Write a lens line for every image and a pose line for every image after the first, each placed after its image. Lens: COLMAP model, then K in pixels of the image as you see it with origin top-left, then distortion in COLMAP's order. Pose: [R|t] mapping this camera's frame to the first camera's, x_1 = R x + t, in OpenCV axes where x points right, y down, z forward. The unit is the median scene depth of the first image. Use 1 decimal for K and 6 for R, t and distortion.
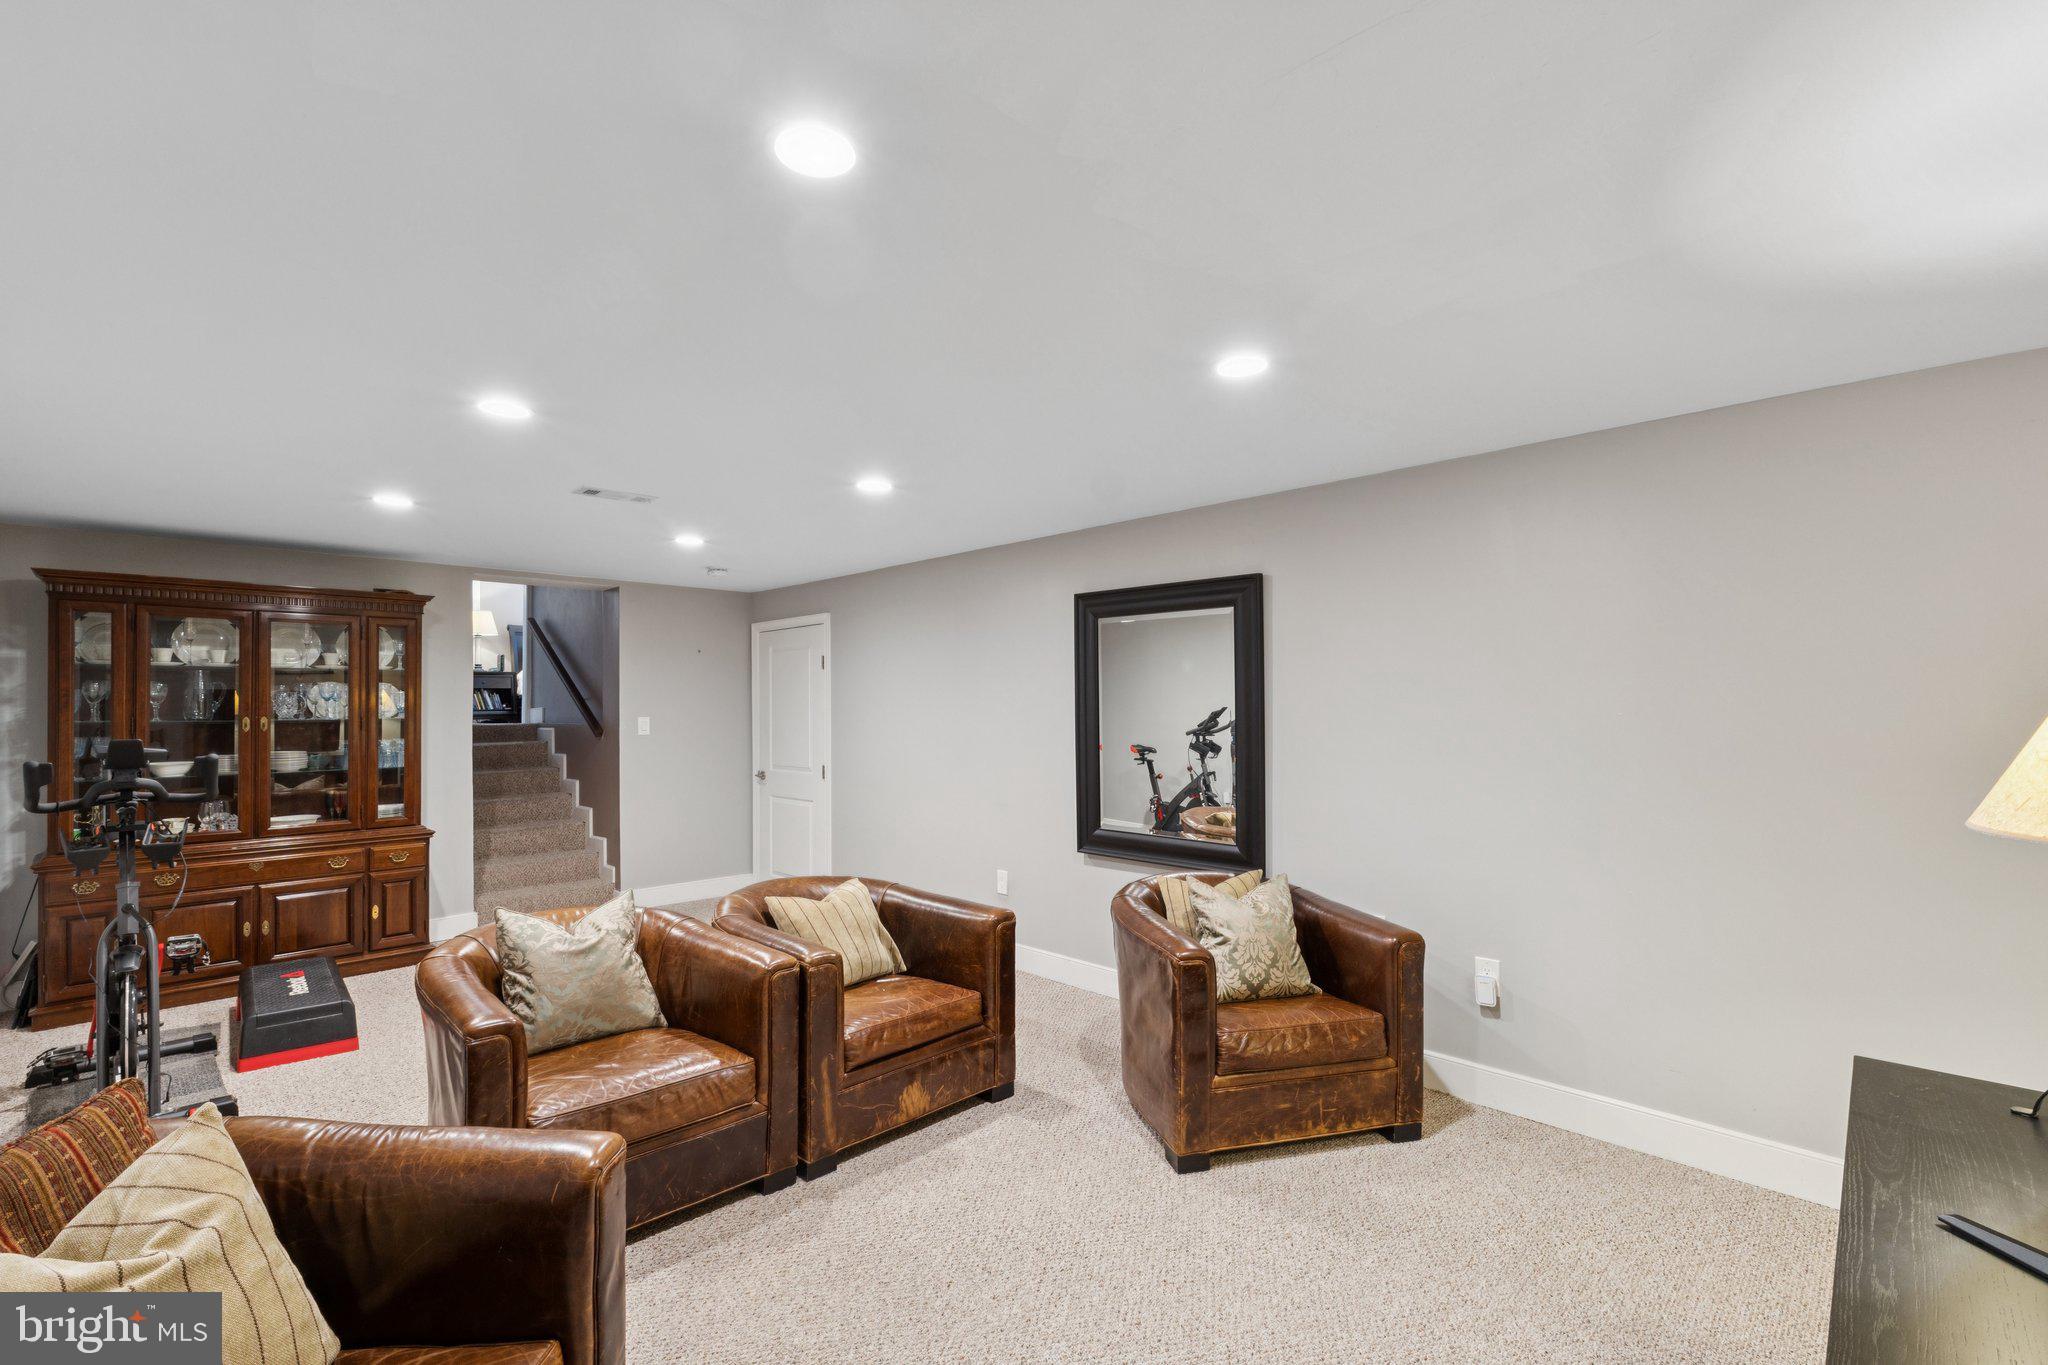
lens RADIAL K [[903.1, 0, 1024.0], [0, 903.1, 682.5], [0, 0, 1]] dist [-0.015150, -0.000059]
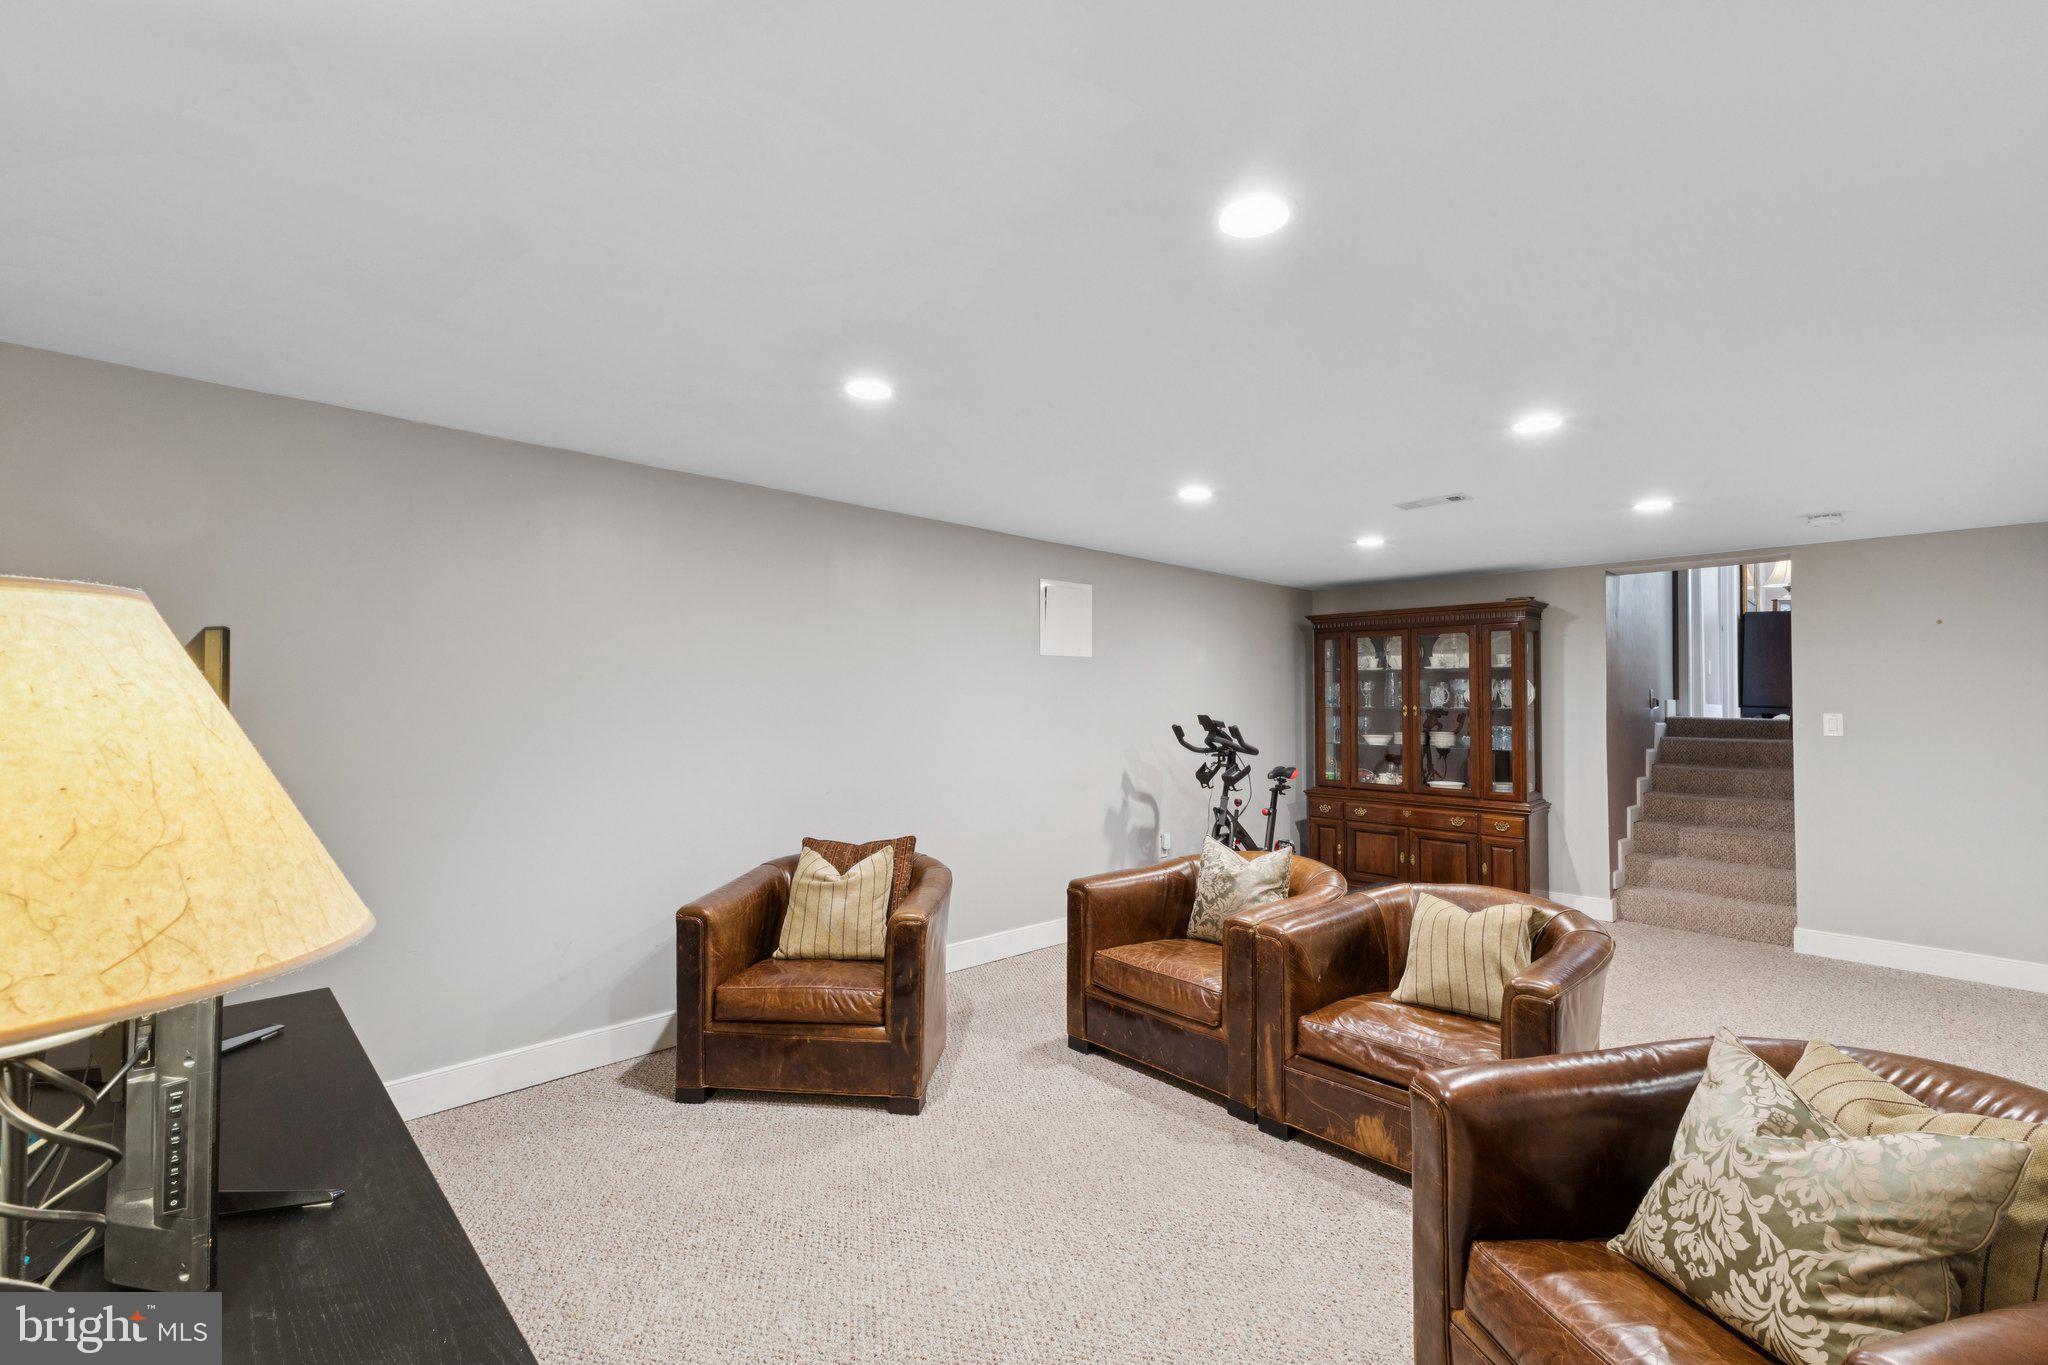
lens RADIAL K [[871.5, 0, 1026.8], [0, 871.5, 679.4], [0, 0, 1]] dist [0.009391, -0.000168]
pose [[-0.018768, -0.017471, -0.999671, 0.480838], [0.020861, 0.999623, -0.017862, 0.010098], [0.999606, -0.021190, -0.018397, 0.425936]]
